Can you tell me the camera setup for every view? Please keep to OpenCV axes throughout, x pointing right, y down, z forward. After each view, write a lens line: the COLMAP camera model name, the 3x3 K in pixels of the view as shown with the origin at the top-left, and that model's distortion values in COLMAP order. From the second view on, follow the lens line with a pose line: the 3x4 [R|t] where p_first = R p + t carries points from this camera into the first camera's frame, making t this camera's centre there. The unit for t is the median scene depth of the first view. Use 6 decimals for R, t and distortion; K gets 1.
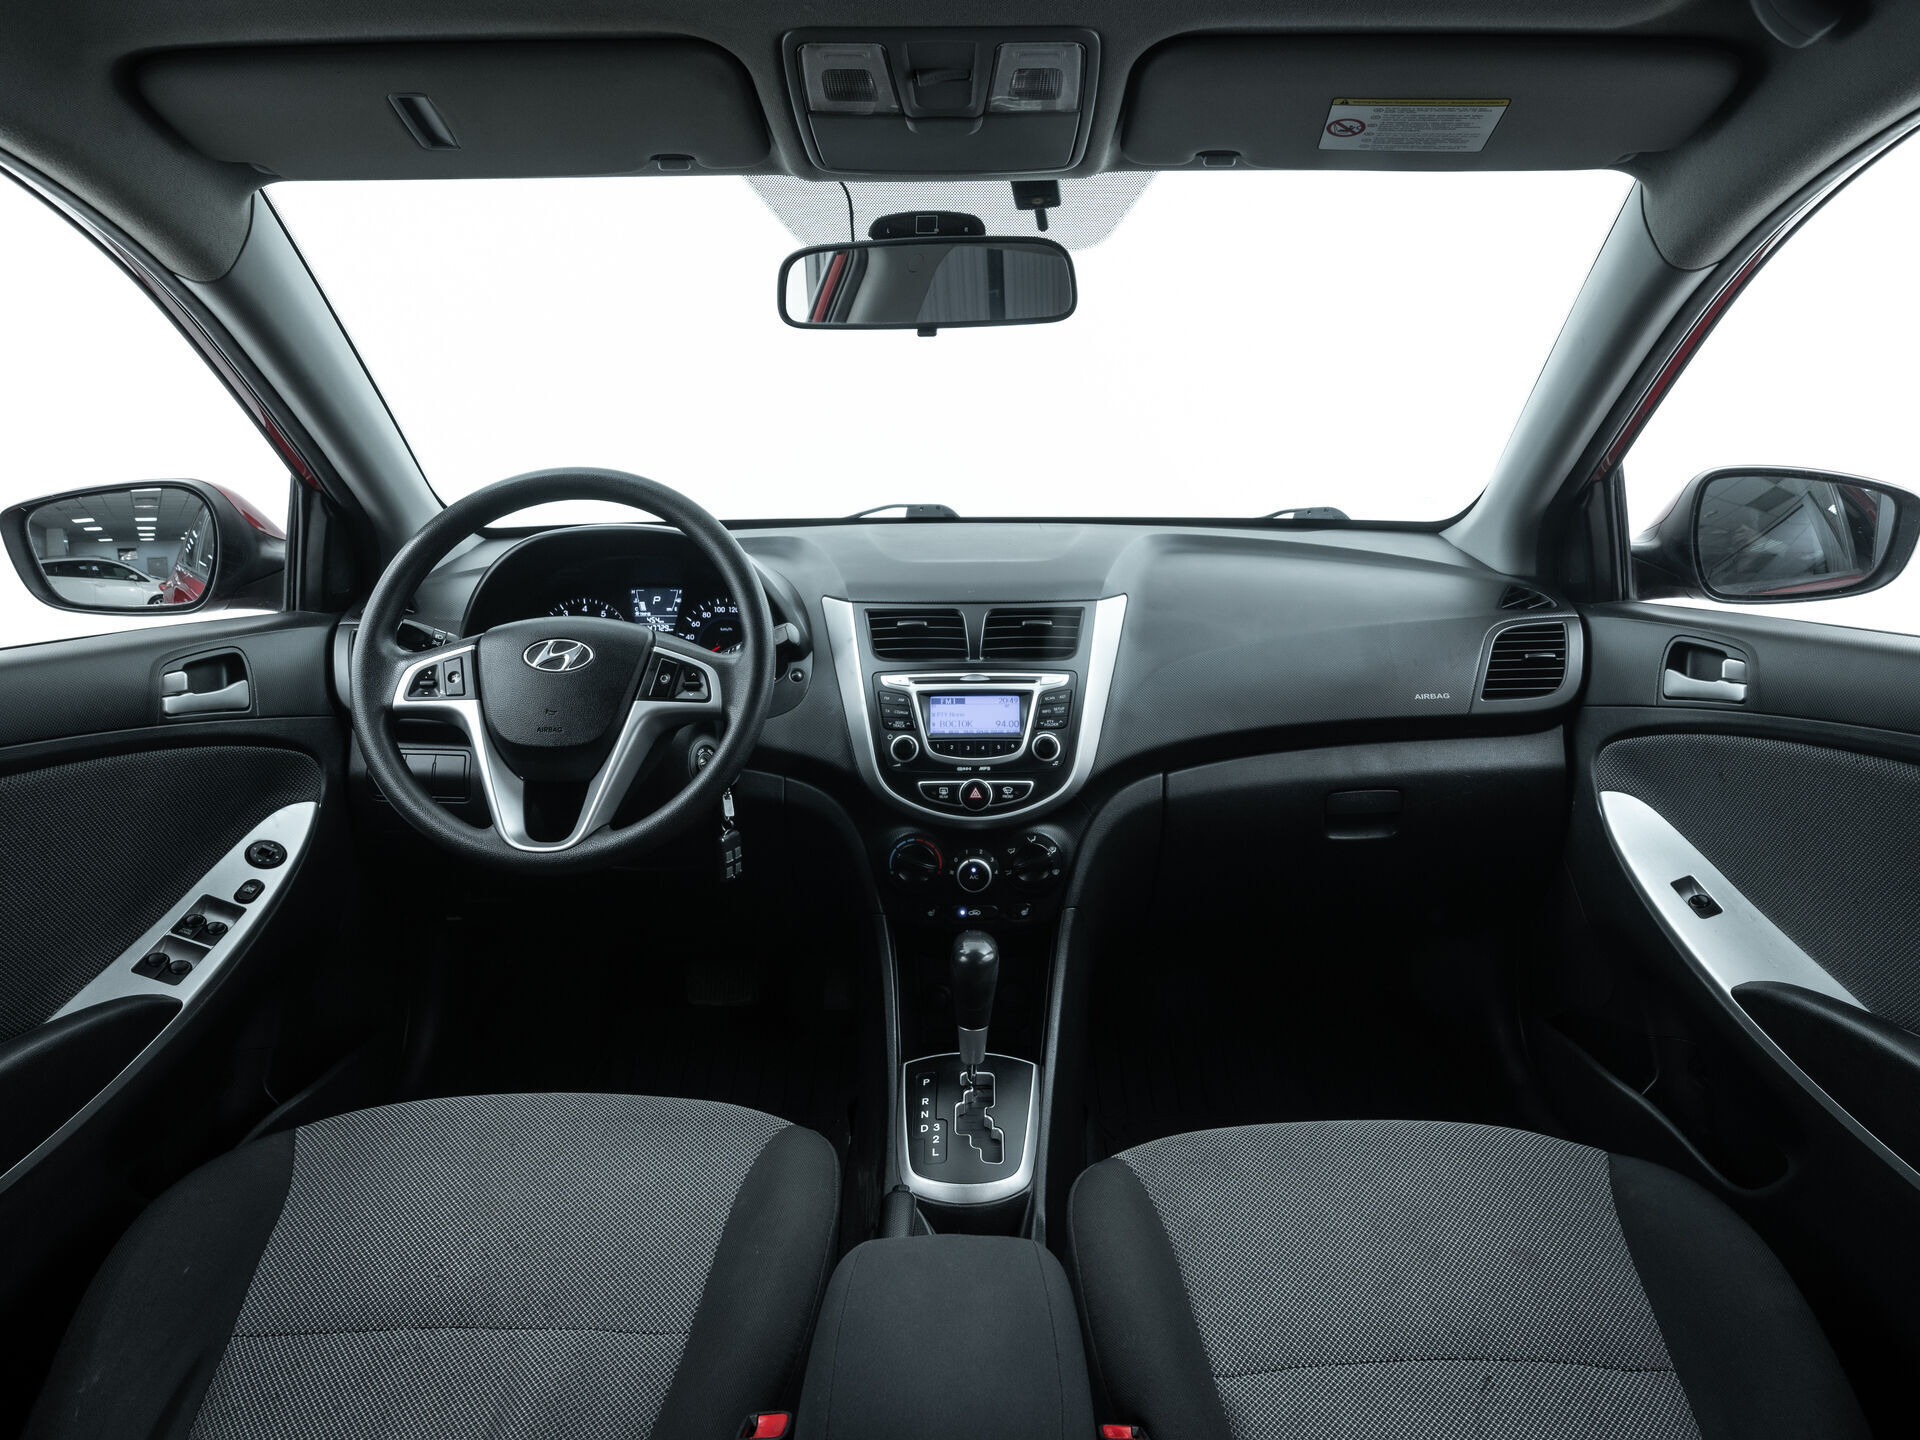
lens RADIAL K [[1264.8, 0, 974.6], [0, 1264.8, 720.7], [0, 0, 1]] dist [-0.028847, -0.002986]
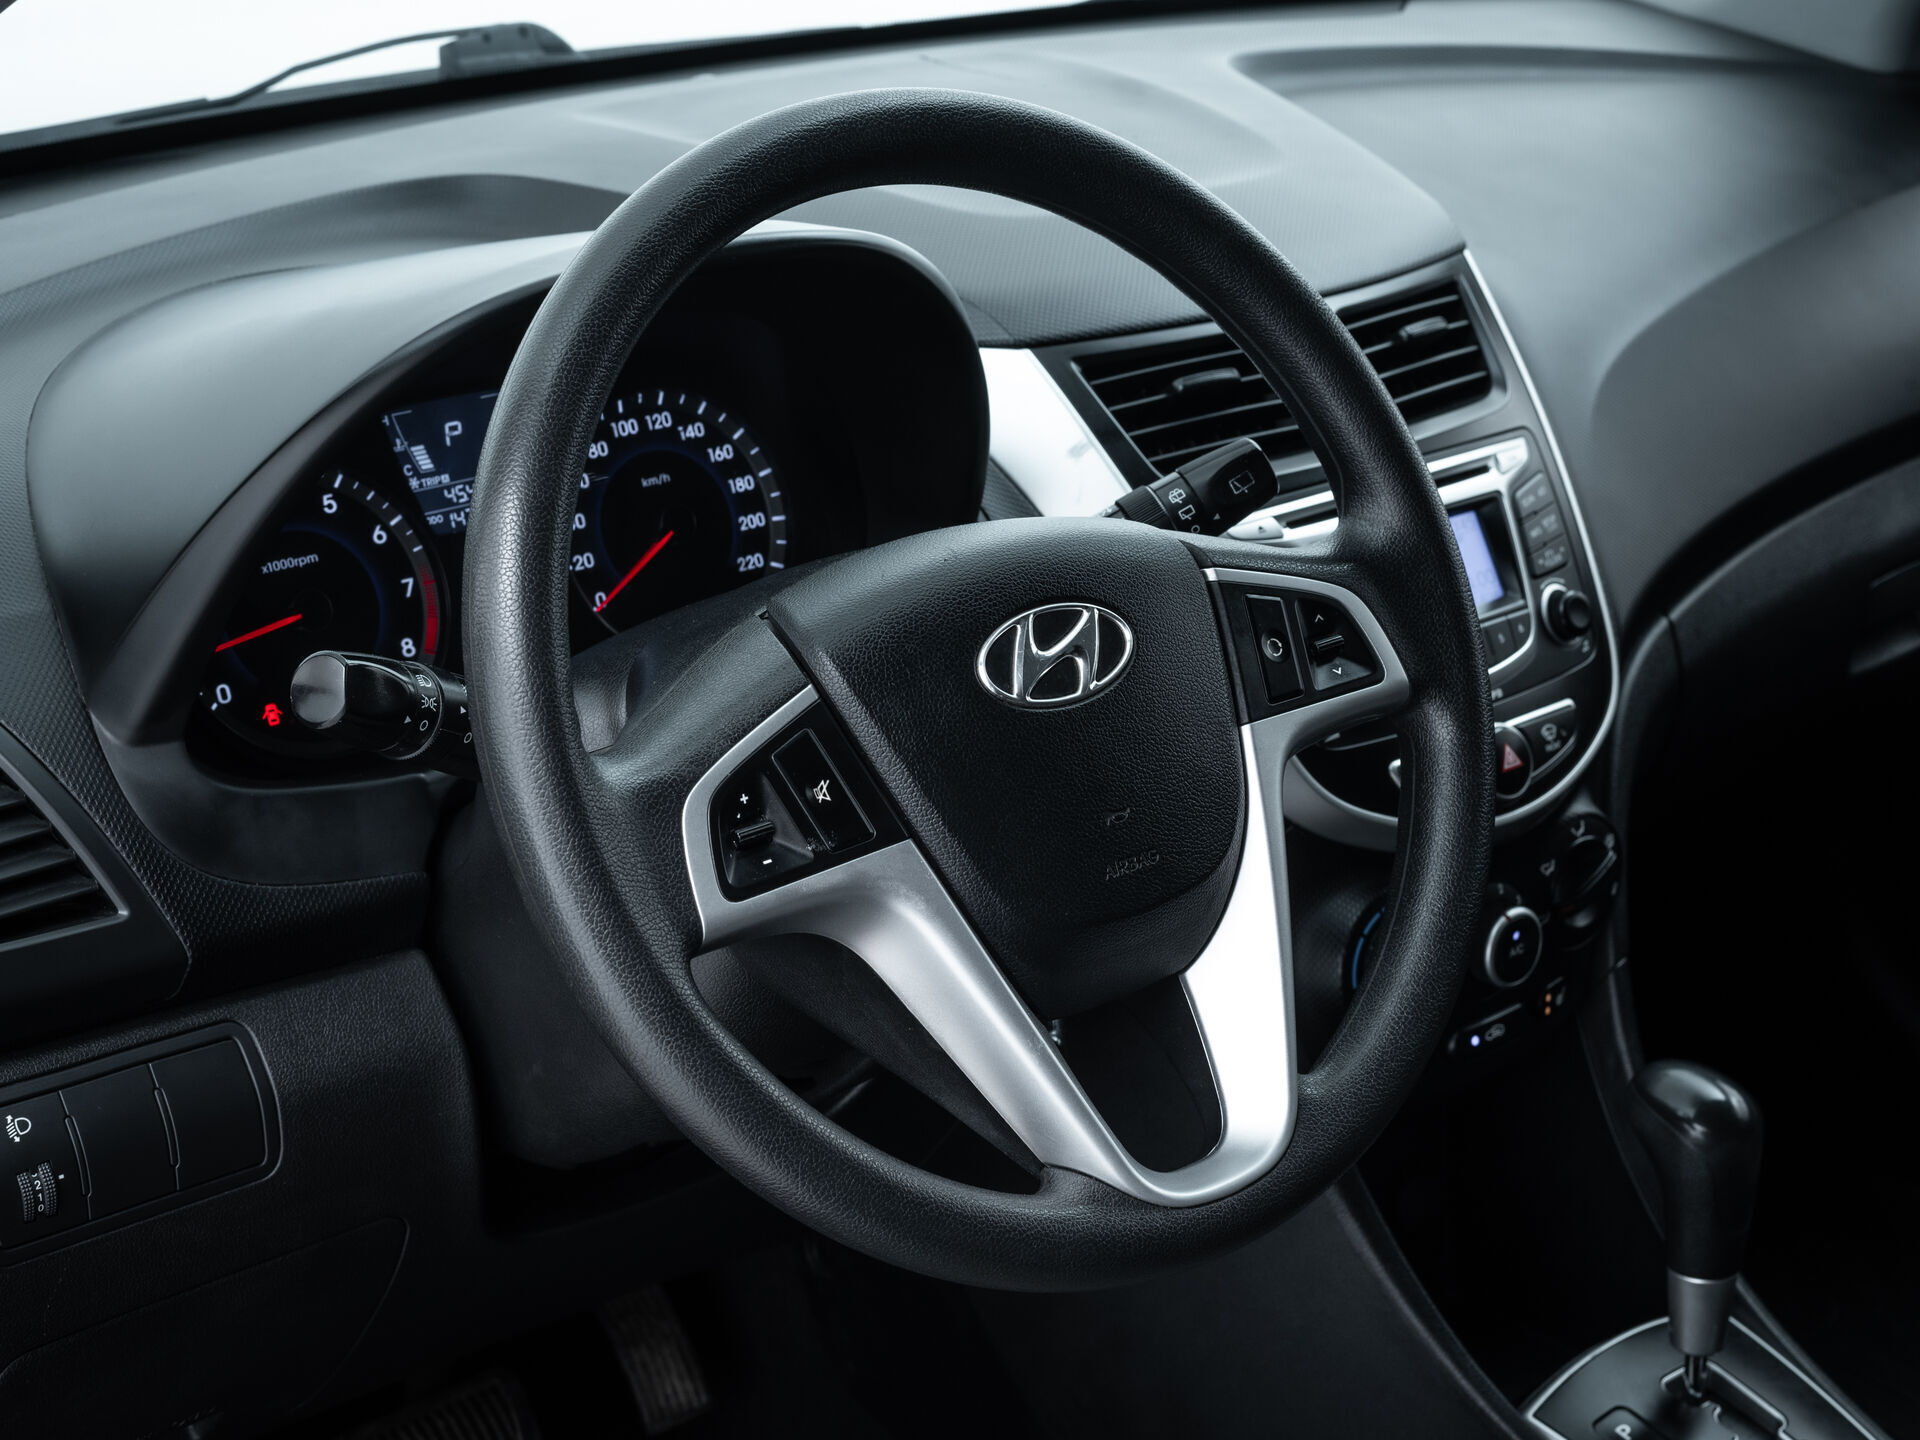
lens RADIAL K [[3153.8, 0, 992.8], [0, 3153.8, 761.4], [0, 0, 1]] dist [0.050303, 0.039122]
pose [[0.759771, -0.240942, 0.603900, -0.749562], [0.160565, 0.969566, 0.184826, -0.159972], [-0.630054, -0.043460, 0.775334, 0.289341]]
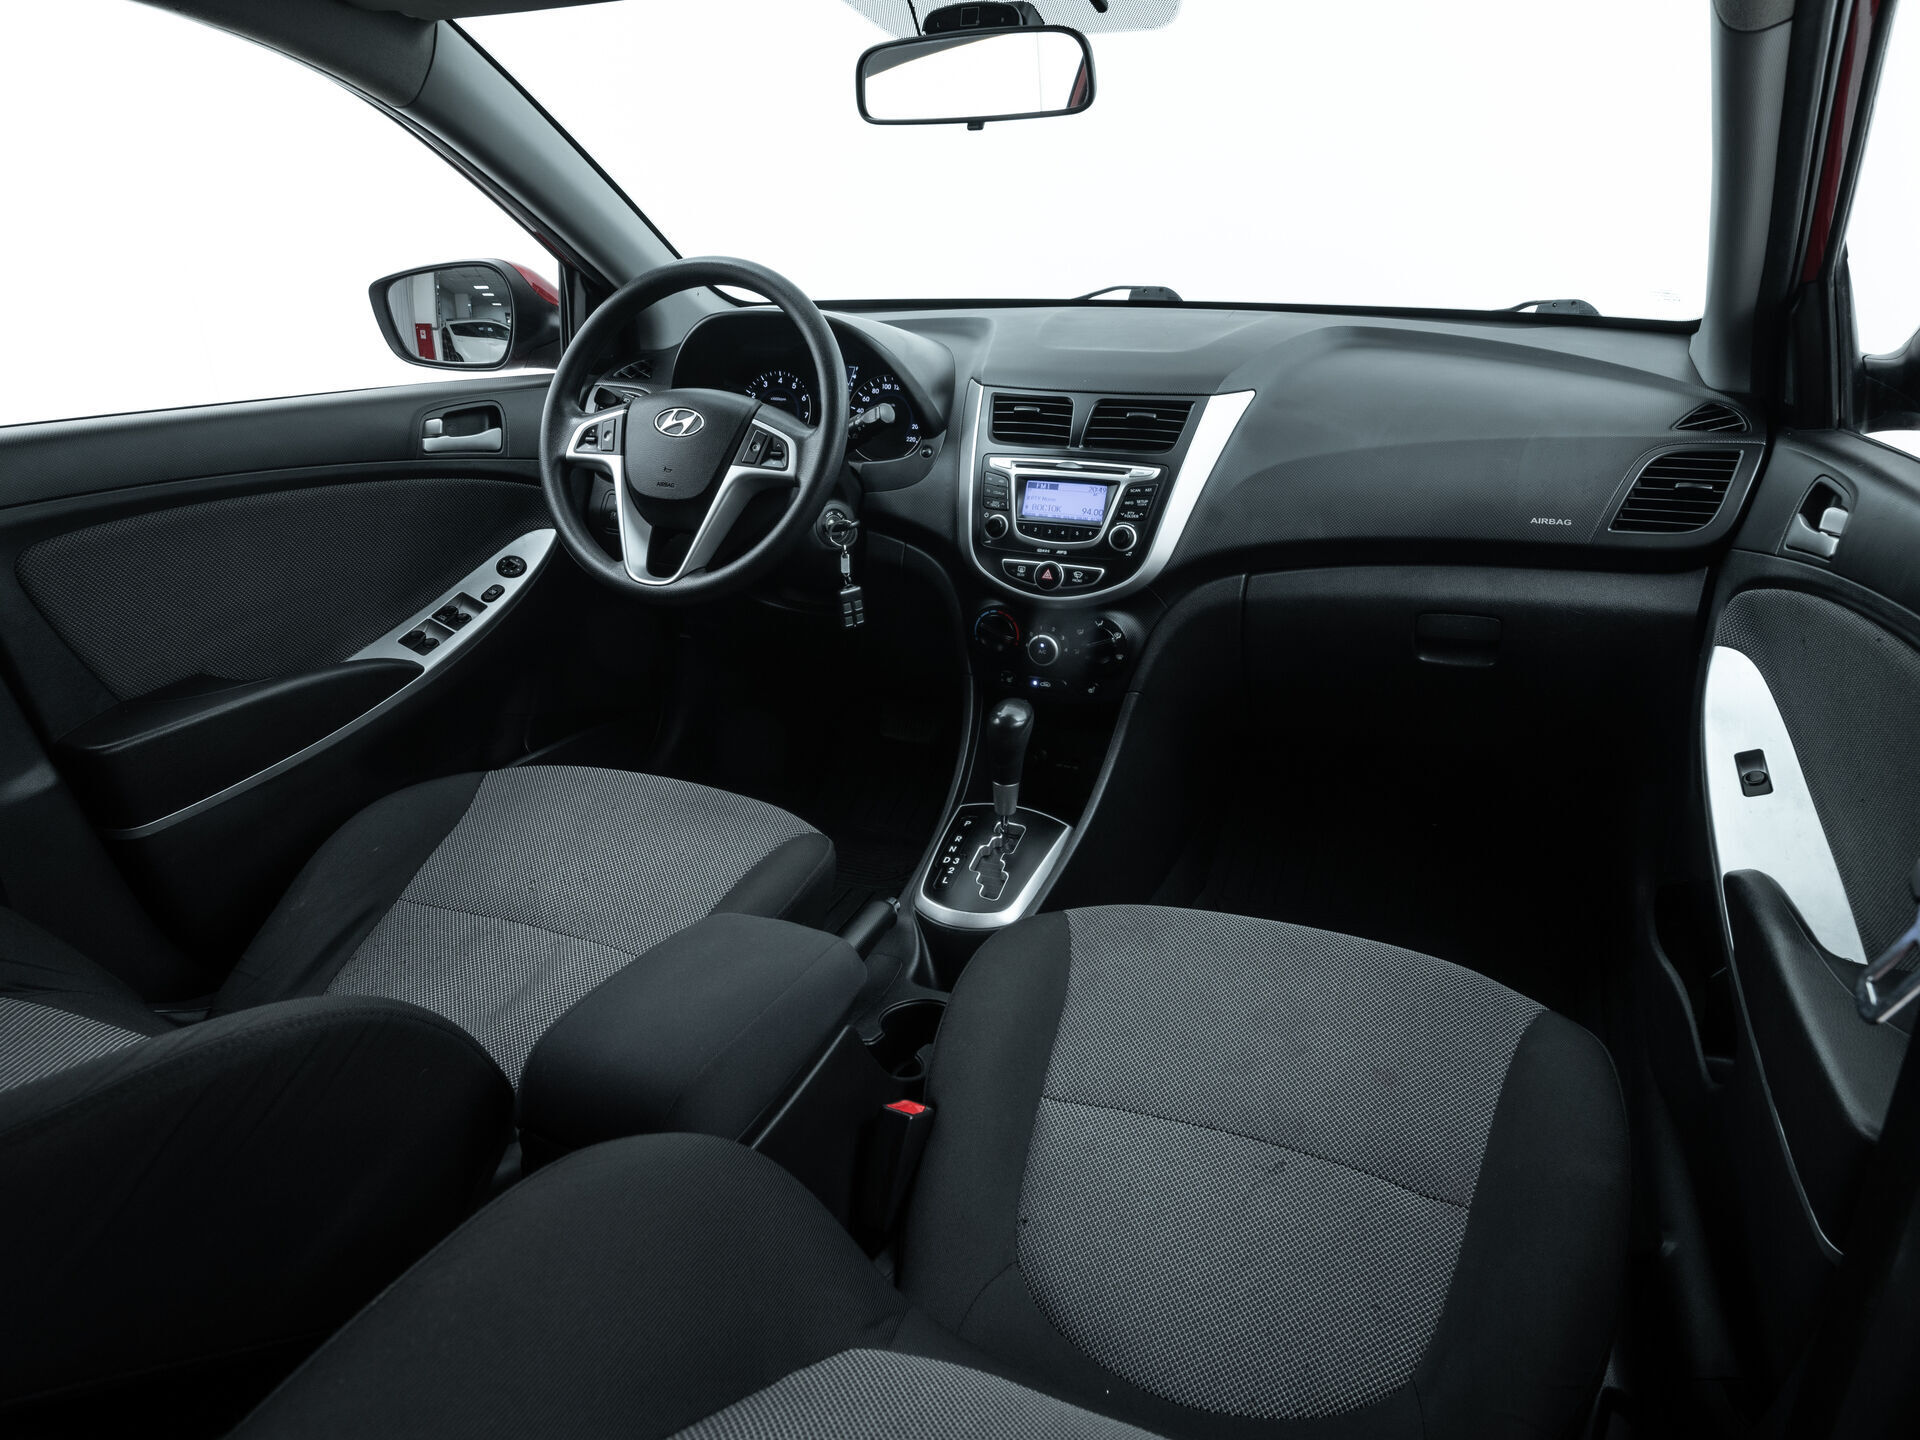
lens RADIAL K [[1248.6, 0, 956.2], [0, 1248.6, 721.5], [0, 0, 1]] dist [-0.025713, -0.003353]
pose [[0.919355, 0.144433, -0.365958, 0.329339], [-0.076028, 0.977864, 0.194939, -0.020878], [0.386013, -0.151395, 0.909985, -0.013752]]
